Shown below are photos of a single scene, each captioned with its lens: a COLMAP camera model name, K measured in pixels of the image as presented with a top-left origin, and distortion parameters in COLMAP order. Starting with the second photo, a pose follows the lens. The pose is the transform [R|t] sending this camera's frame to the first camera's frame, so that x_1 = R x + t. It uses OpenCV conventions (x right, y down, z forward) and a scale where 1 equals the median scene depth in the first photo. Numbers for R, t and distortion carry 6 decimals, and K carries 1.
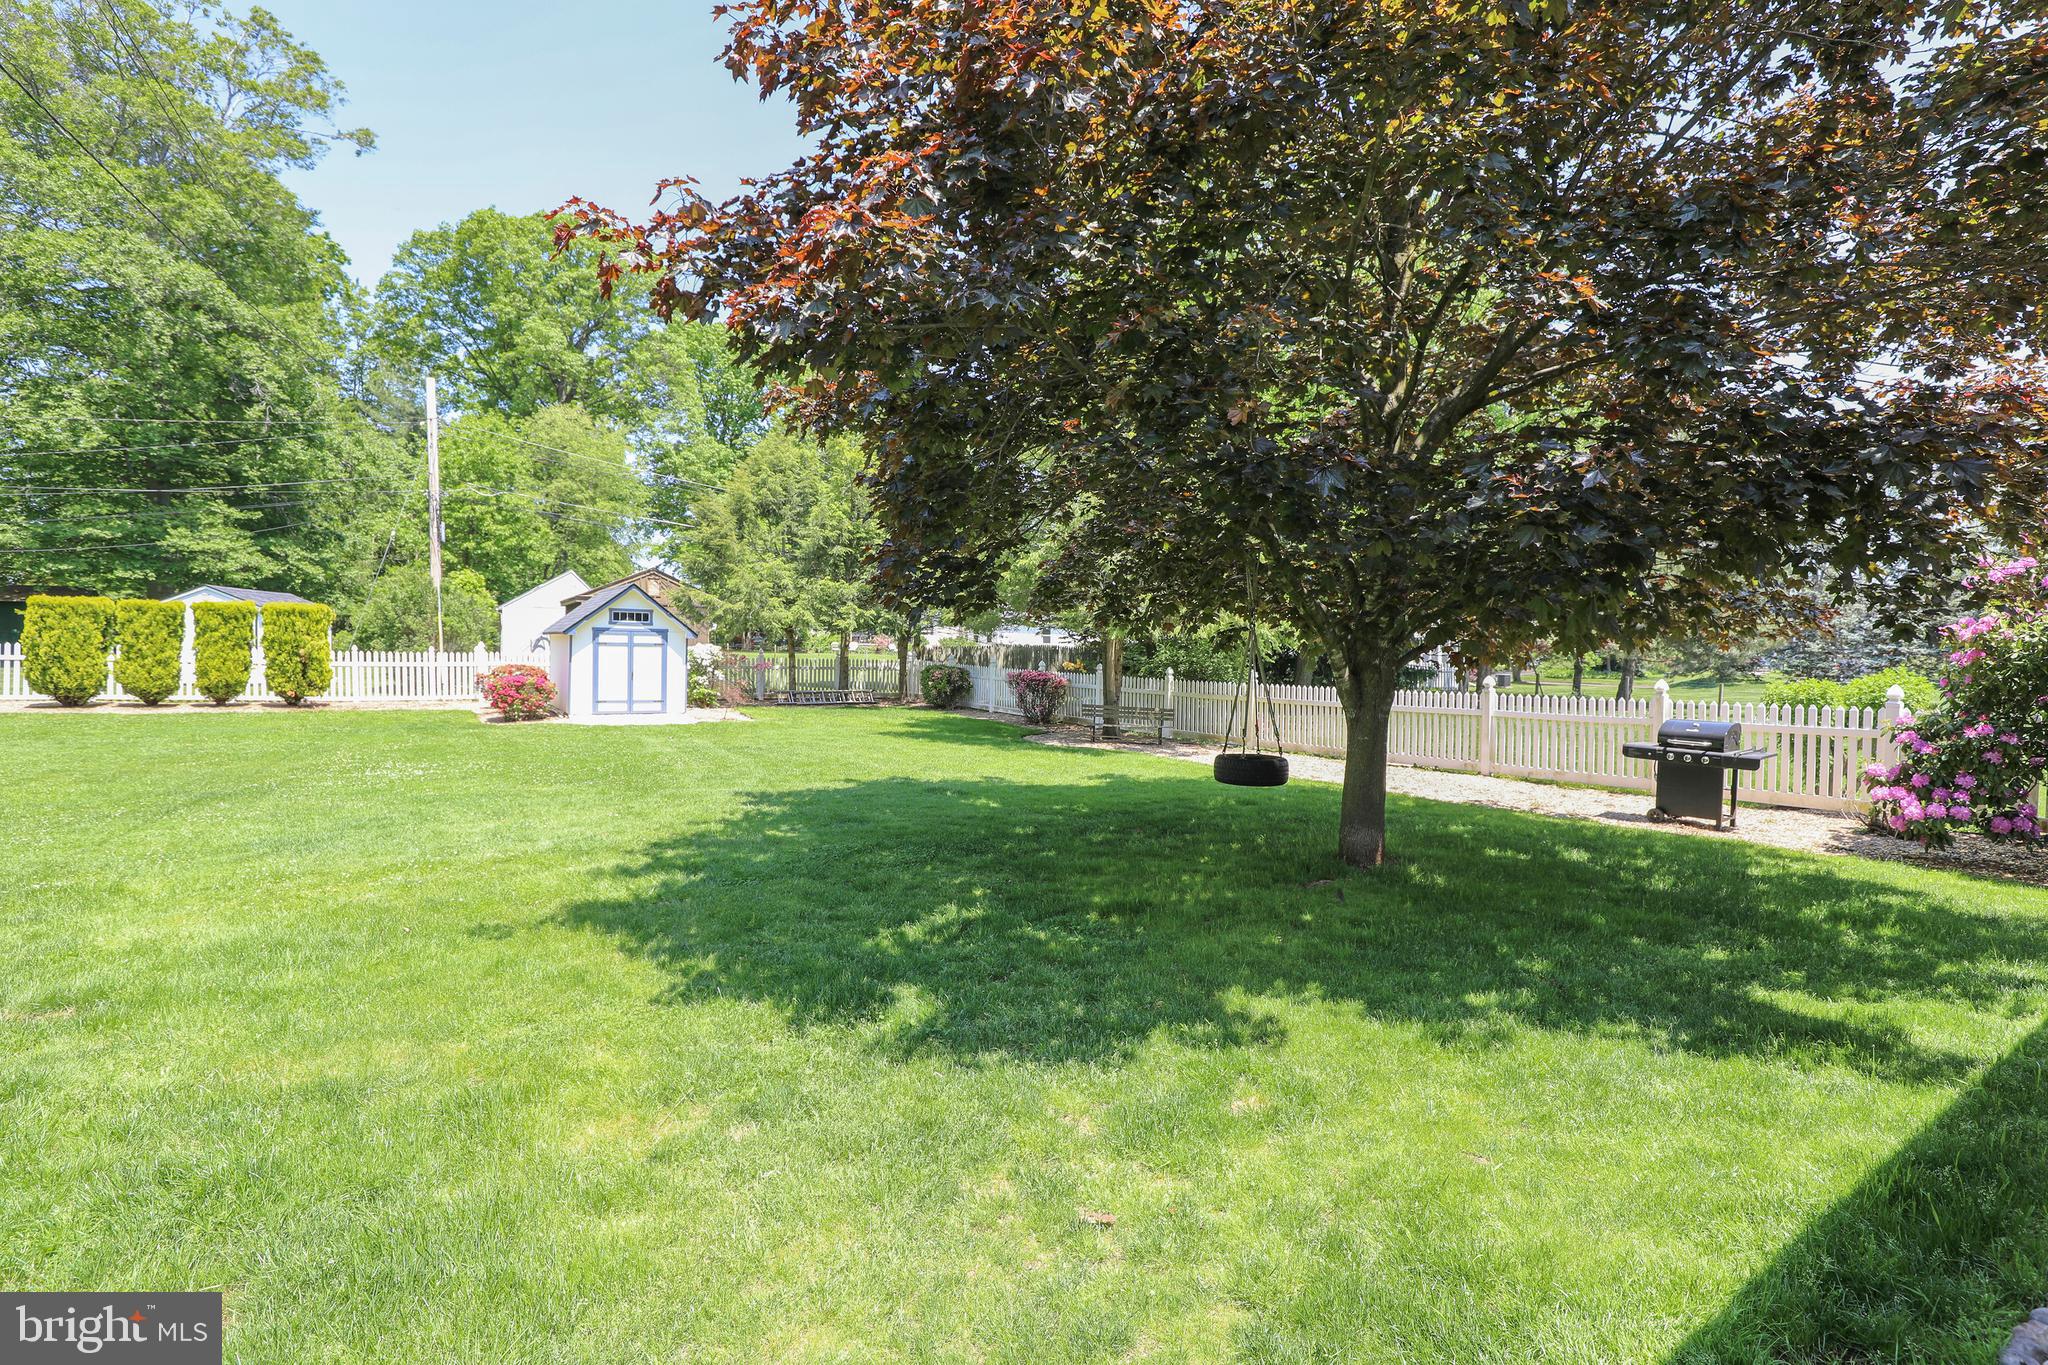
lens RADIAL K [[945.3, 0, 1048.6], [0, 945.3, 674.3], [0, 0, 1]] dist [-0.034975, 0.004954]
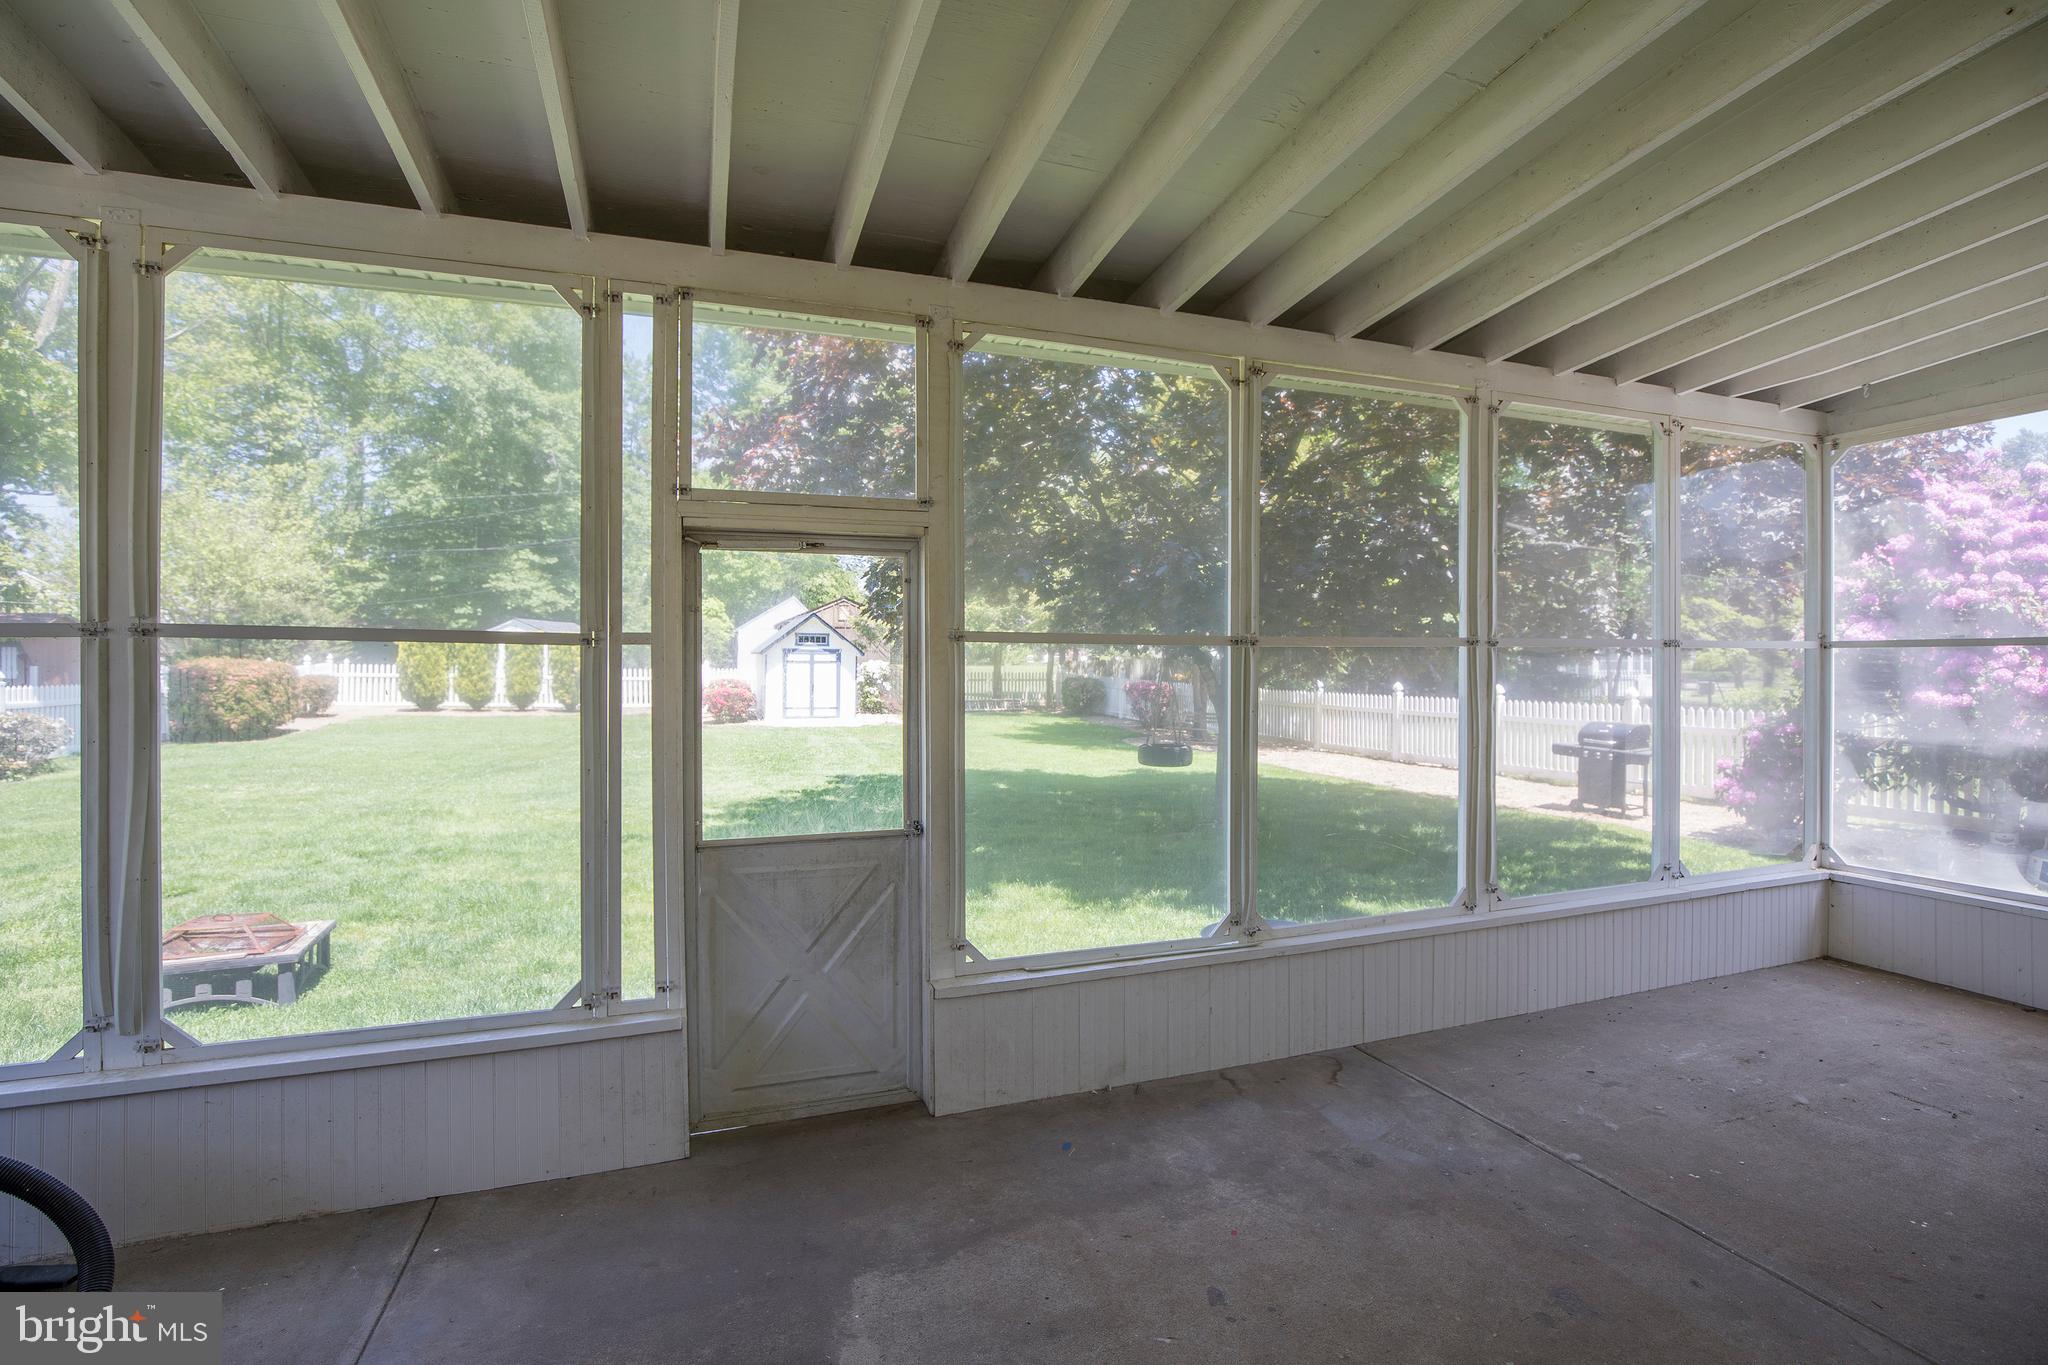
lens RADIAL K [[945.3, 0, 1049.2], [0, 945.3, 663.5], [0, 0, 1]] dist [-0.034975, 0.004954]
pose [[0.973892, -0.009715, -0.226803, 0.118327], [0.004588, 0.999722, -0.023122, 0.000445], [0.226965, 0.021477, 0.973666, -0.112599]]
